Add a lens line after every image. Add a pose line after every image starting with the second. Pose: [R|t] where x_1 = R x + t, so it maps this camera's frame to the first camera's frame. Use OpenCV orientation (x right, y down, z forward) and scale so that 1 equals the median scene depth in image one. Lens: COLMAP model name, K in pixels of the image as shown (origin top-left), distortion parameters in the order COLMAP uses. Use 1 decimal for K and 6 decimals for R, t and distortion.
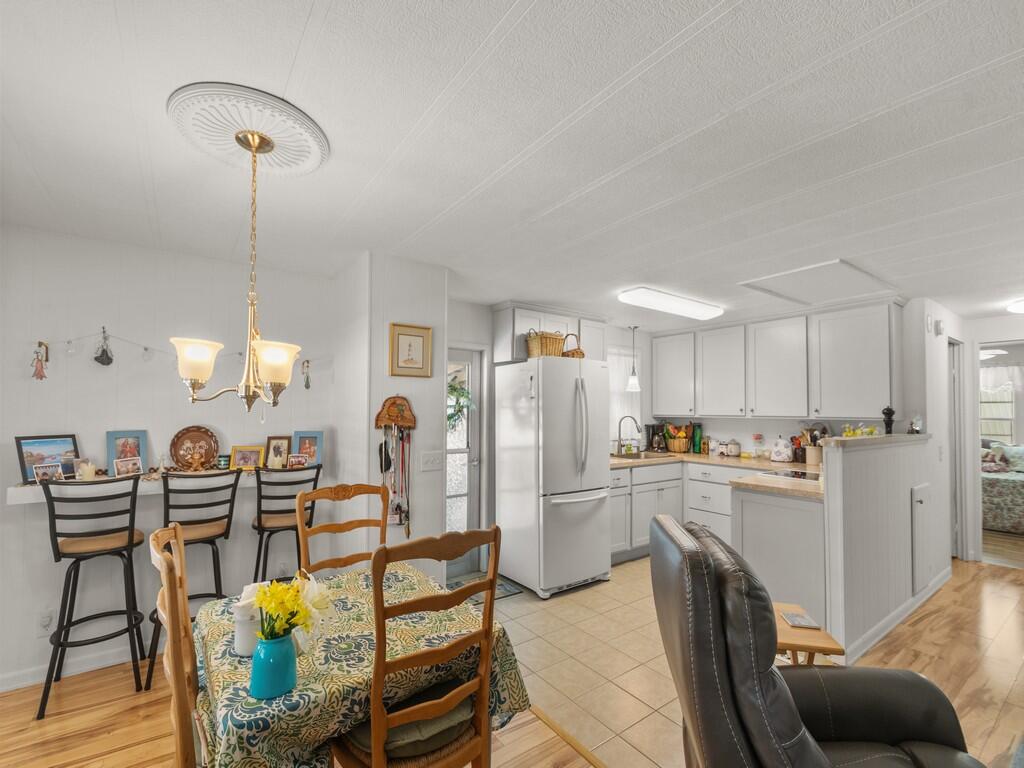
lens RADIAL K [[447.0, 0, 510.1], [0, 447.0, 400.2], [0, 0, 1]] dist [0.011208, -0.002520]
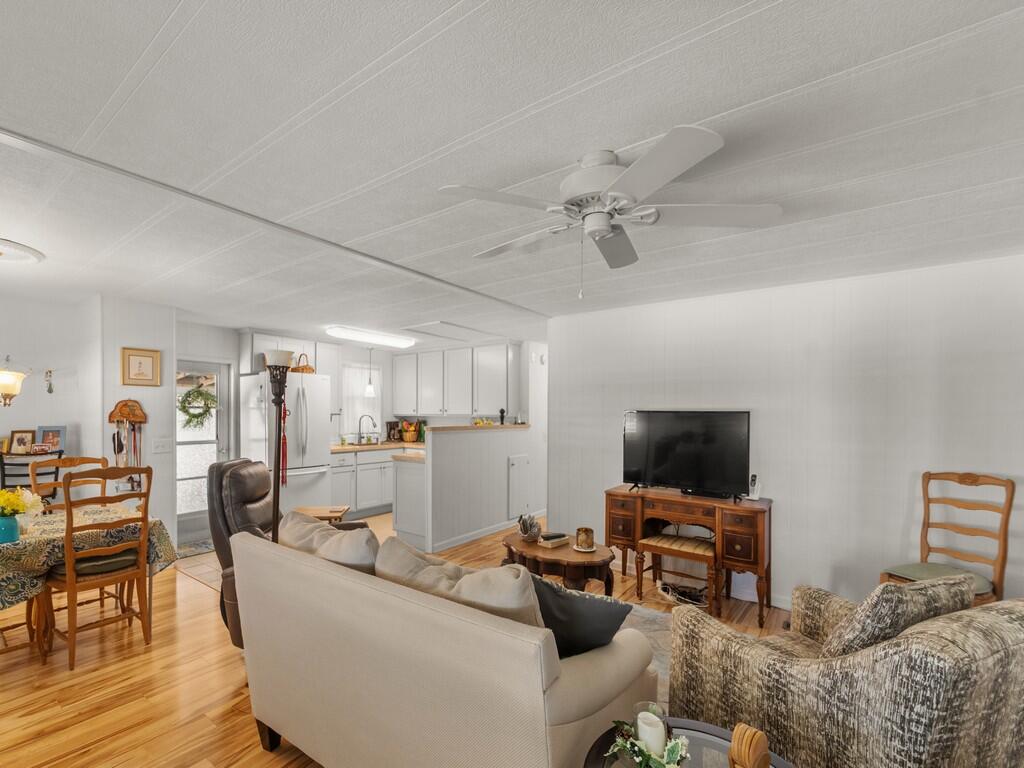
lens RADIAL K [[447.0, 0, 498.4], [0, 447.0, 415.5], [0, 0, 1]] dist [0.011208, -0.002520]
pose [[0.953610, -0.003120, 0.301029, 0.348080], [-0.006005, 0.999550, 0.029383, -0.006710], [-0.300985, -0.029828, 0.953162, -0.564019]]
